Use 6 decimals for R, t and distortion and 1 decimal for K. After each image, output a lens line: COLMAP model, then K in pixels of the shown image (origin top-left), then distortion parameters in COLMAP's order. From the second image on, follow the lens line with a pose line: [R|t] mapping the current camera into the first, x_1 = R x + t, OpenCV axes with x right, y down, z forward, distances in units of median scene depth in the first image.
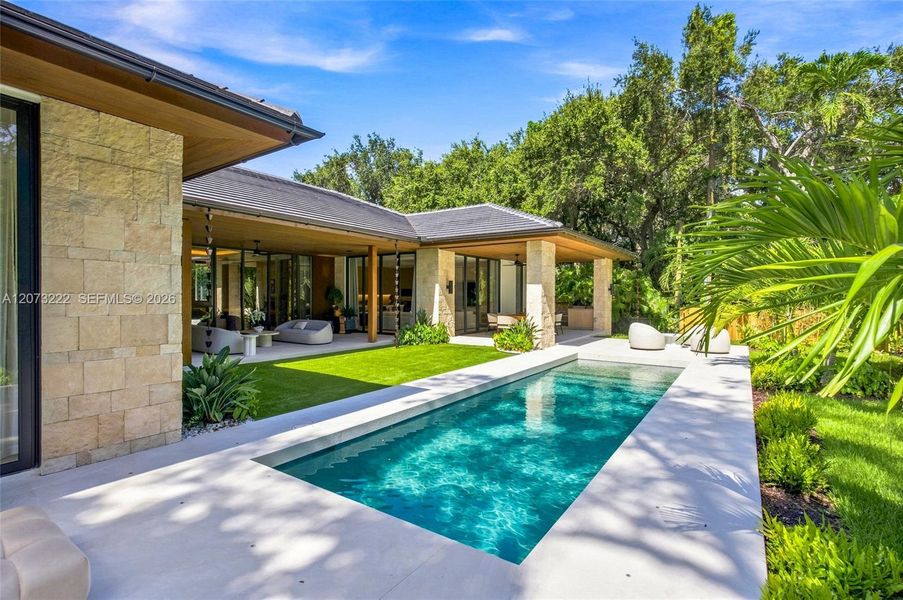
lens RADIAL K [[427.0, 0, 452.6], [0, 427.0, 298.3], [0, 0, 1]] dist [-0.001613, -0.000047]
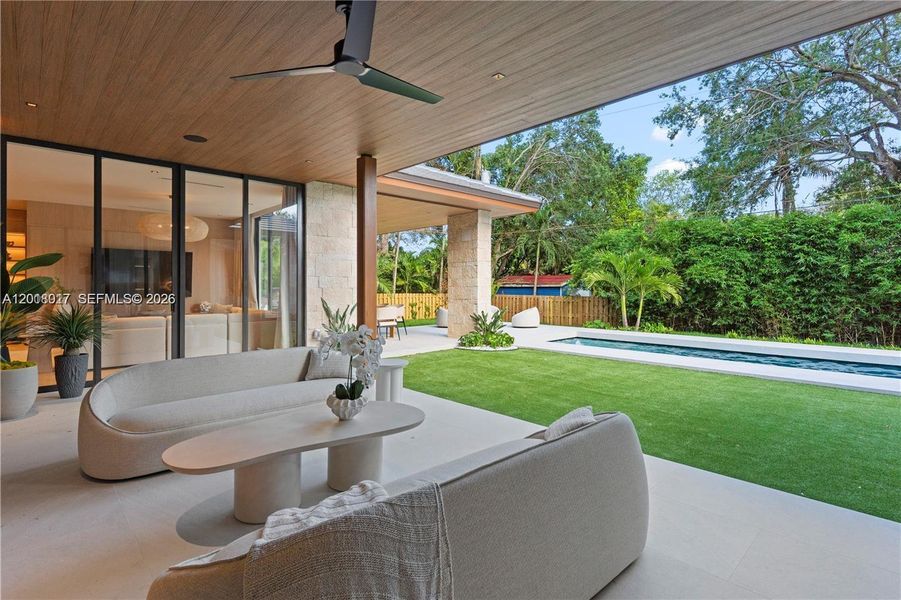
lens RADIAL K [[439.0, 0, 456.5], [0, 439.0, 286.2], [0, 0, 1]] dist [-0.002949, -0.000250]
pose [[0.211638, -0.001291, 0.977347, -0.514244], [0.004097, 0.999992, 0.000434, 0.006991], [-0.977339, 0.003913, 0.211642, 0.703707]]
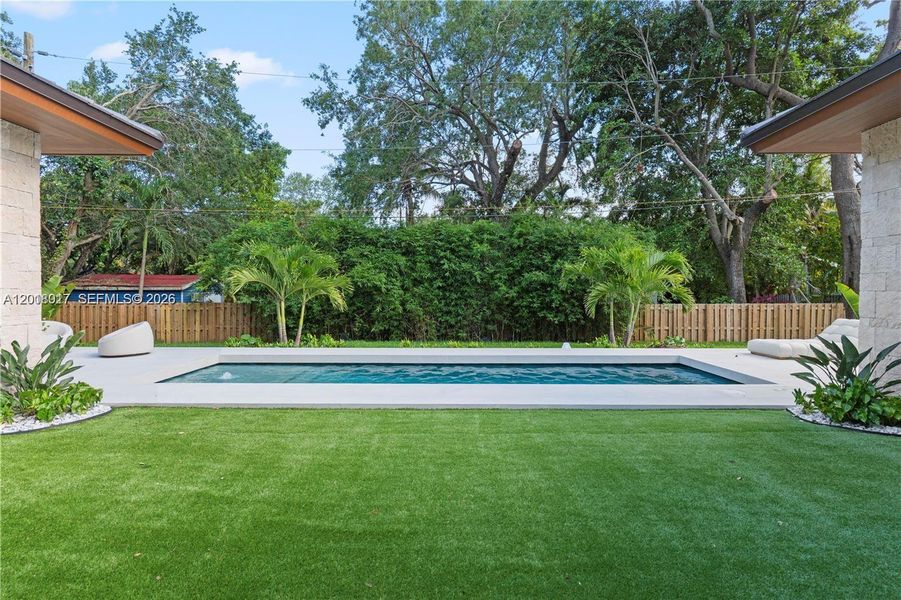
lens RADIAL K [[431.8, 0, 450.7], [0, 431.8, 298.7], [0, 0, 1]] dist [0.000071, 0.000641]
pose [[-0.558798, -0.017934, 0.829110, -0.279337], [-0.001051, 0.999781, 0.020917, 0.008546], [-0.829303, 0.010817, -0.558694, 0.721272]]
